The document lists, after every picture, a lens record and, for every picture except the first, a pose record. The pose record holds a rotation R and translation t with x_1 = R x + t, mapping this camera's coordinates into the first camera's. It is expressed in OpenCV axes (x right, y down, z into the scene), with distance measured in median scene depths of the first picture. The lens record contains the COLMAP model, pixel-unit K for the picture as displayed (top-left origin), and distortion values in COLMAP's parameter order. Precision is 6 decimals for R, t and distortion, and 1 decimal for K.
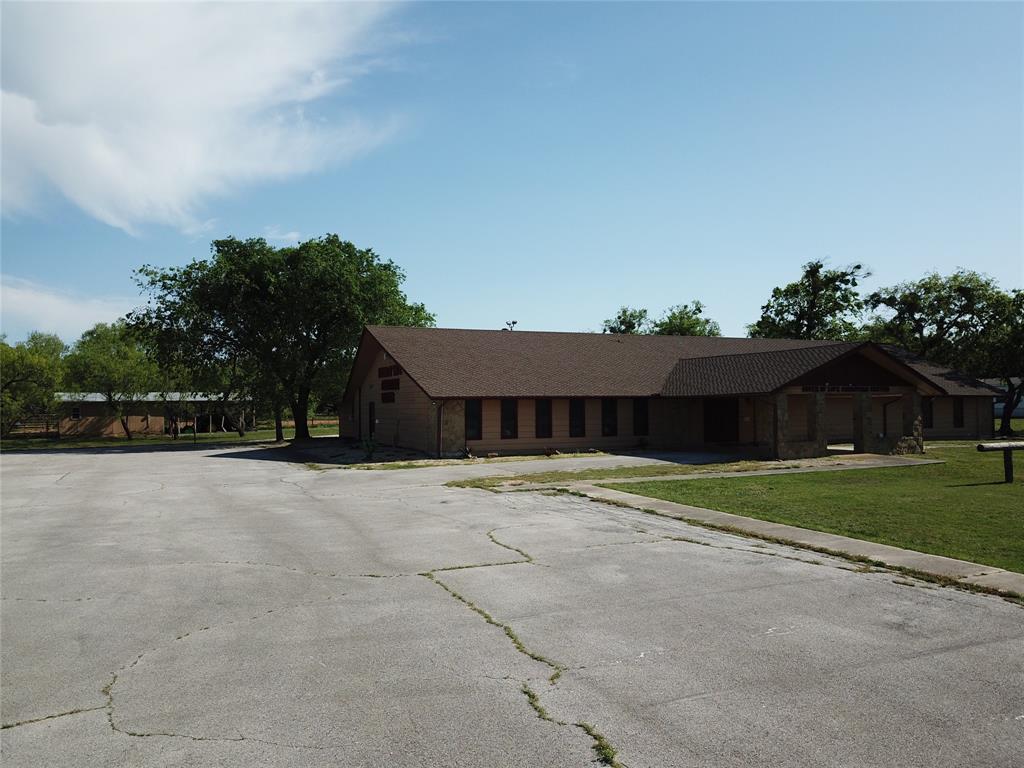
lens RADIAL K [[773.2, 0, 528.2], [0, 773.2, 423.3], [0, 0, 1]] dist [0.021499, -0.019018]
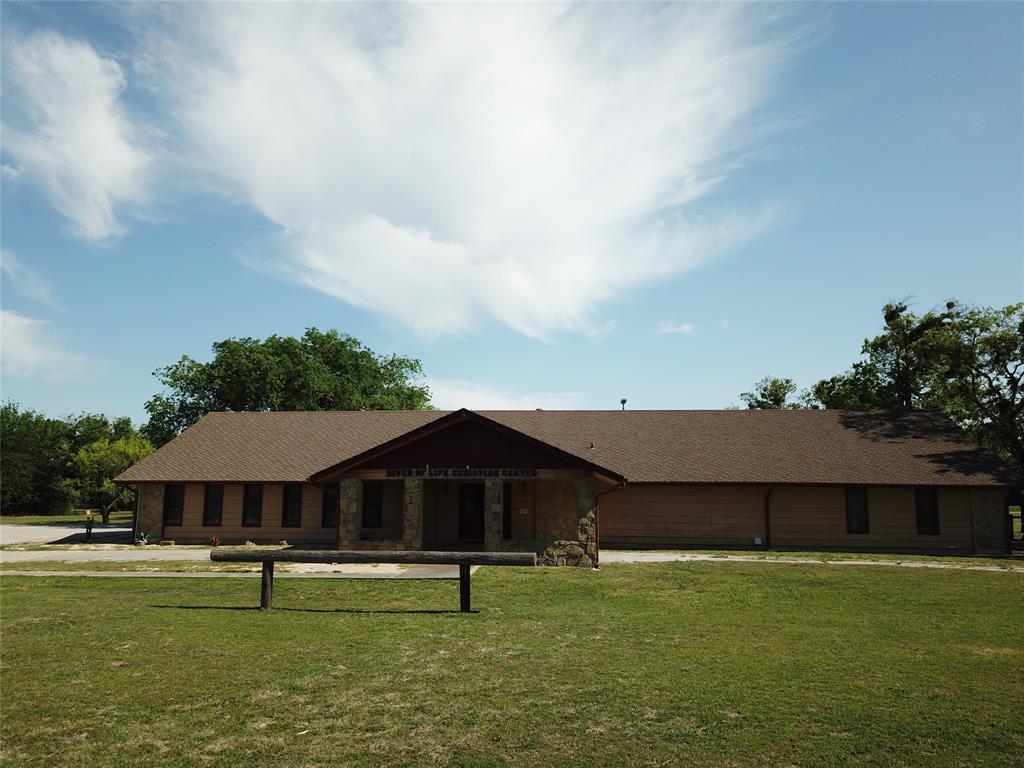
lens RADIAL K [[773.2, 0, 528.2], [0, 773.2, 423.3], [0, 0, 1]] dist [0.021499, -0.019018]
pose [[0.874759, -0.032239, -0.483485, 0.316750], [-0.022754, 0.993951, -0.107446, -0.004882], [0.484024, 0.104991, 0.868733, 0.147815]]
